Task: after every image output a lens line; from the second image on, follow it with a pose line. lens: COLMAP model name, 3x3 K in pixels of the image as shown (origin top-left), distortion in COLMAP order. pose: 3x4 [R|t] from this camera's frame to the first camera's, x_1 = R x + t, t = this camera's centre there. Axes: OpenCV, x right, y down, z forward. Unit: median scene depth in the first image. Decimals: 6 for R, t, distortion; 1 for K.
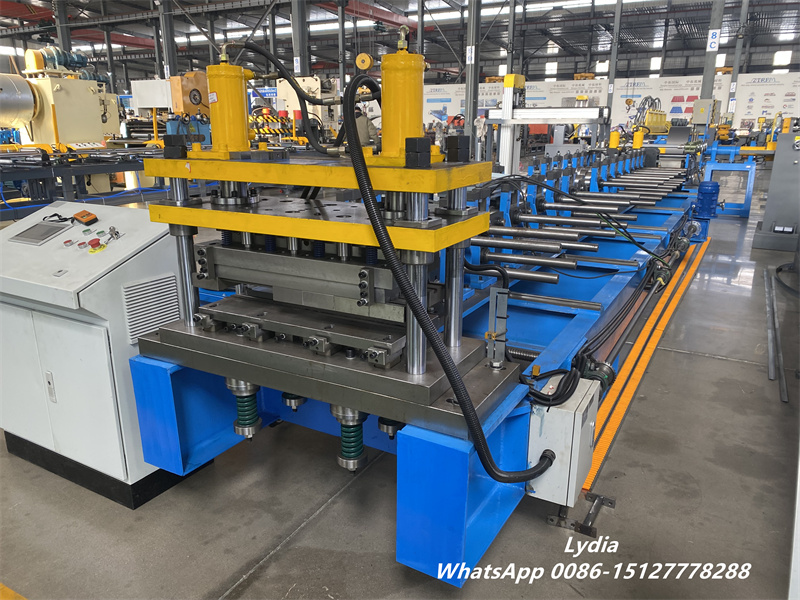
lens RADIAL K [[609.8, 0, 404.9], [0, 609.8, 303.3], [0, 0, 1]] dist [-0.004456, 0.005523]
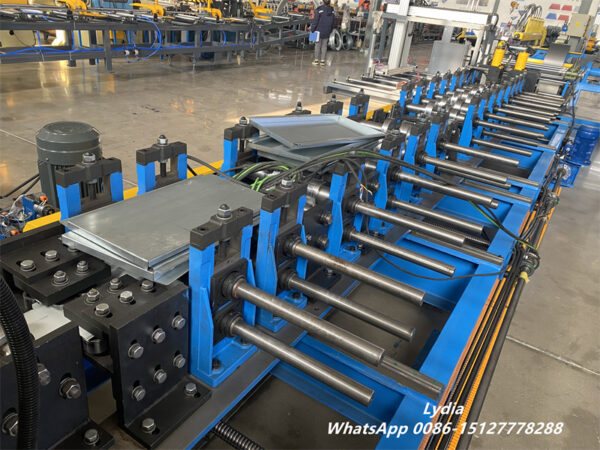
lens RADIAL K [[457.3, 0, 295.8], [0, 457.3, 221.6], [0, 0, 1]] dist [-0.004456, 0.005523]
pose [[0.991764, 0.127587, -0.011236, 0.033422], [-0.123810, 0.977467, 0.170969, -0.055318], [0.032796, -0.168169, 0.985212, 0.120891]]
